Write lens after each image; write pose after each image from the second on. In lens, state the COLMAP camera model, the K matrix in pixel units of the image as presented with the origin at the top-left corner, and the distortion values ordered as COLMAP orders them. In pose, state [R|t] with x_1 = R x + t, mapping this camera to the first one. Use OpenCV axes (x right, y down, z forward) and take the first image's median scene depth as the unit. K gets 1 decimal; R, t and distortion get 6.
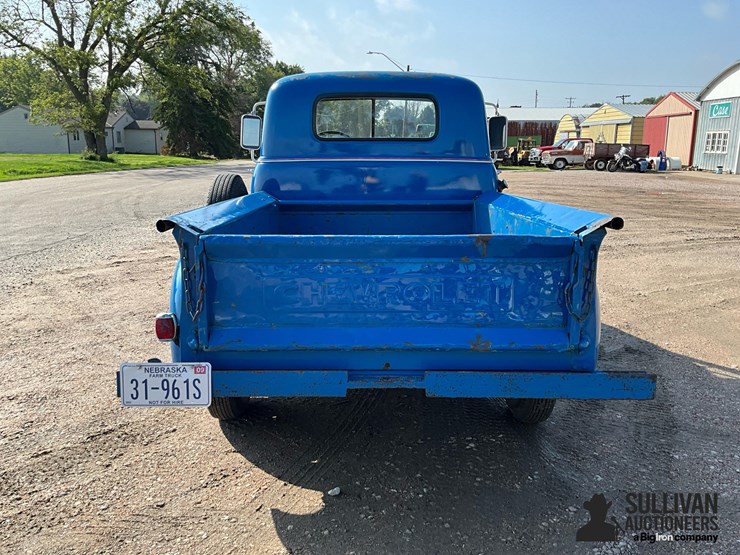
lens RADIAL K [[615.2, 0, 370.0], [0, 615.2, 277.5], [0, 0, 1]] dist [0.008776, -0.007177]
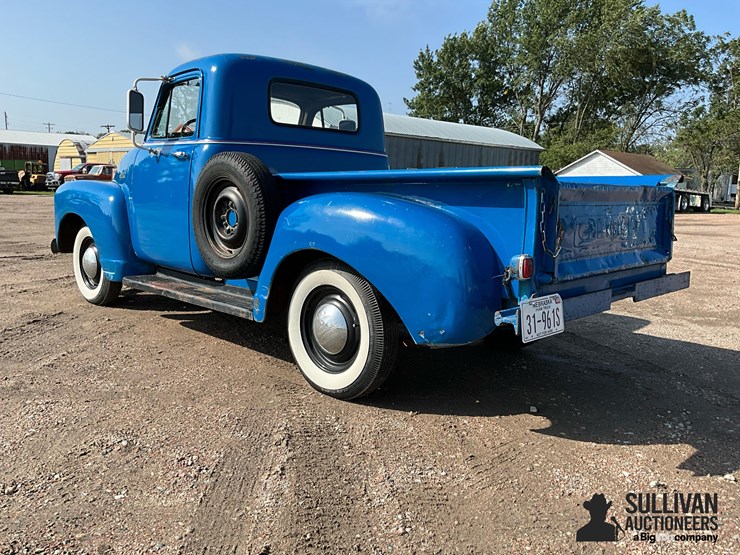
lens RADIAL K [[615.2, 0, 370.0], [0, 615.2, 277.5], [0, 0, 1]] dist [0.008776, -0.007177]
pose [[0.699153, -0.089179, 0.709389, -1.011723], [0.123473, 0.992343, 0.003059, 0.048228], [-0.704230, 0.085452, 0.704811, 0.334988]]
